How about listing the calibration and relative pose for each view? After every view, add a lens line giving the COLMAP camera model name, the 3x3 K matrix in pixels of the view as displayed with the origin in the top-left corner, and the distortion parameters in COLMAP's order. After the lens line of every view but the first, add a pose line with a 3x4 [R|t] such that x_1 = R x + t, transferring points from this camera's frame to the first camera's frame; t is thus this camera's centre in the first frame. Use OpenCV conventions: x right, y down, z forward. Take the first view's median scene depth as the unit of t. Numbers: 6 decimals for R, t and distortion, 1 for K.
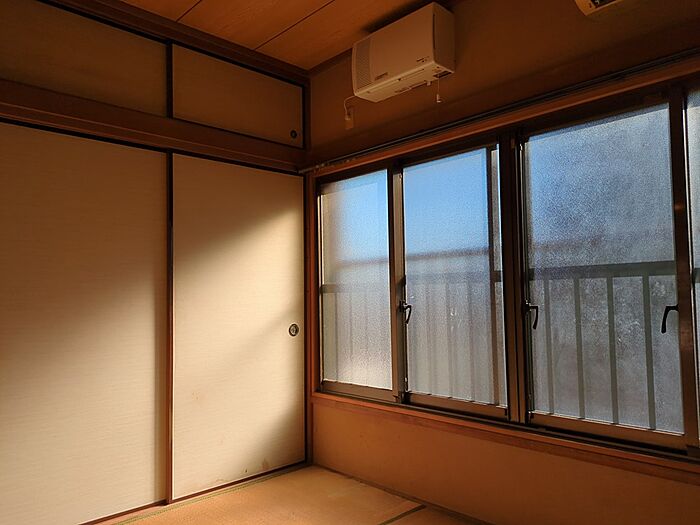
lens RADIAL K [[525.2, 0, 350.0], [0, 525.2, 266.3], [0, 0, 1]] dist [0.035814, -0.016937]
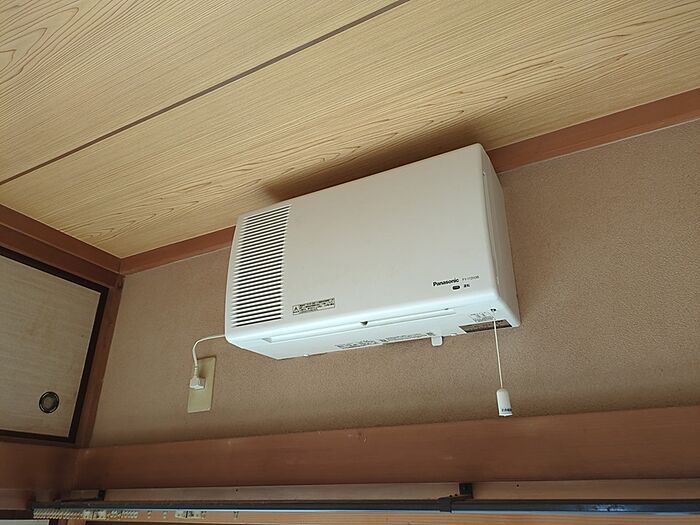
lens RADIAL K [[525.2, 0, 346.9], [0, 525.2, 264.1], [0, 0, 1]] dist [0.035814, -0.016937]
pose [[0.953237, 0.145176, 0.265074, -0.015967], [-0.038010, 0.927697, -0.371393, -0.227264], [-0.299825, 0.343950, 0.889833, 0.593817]]
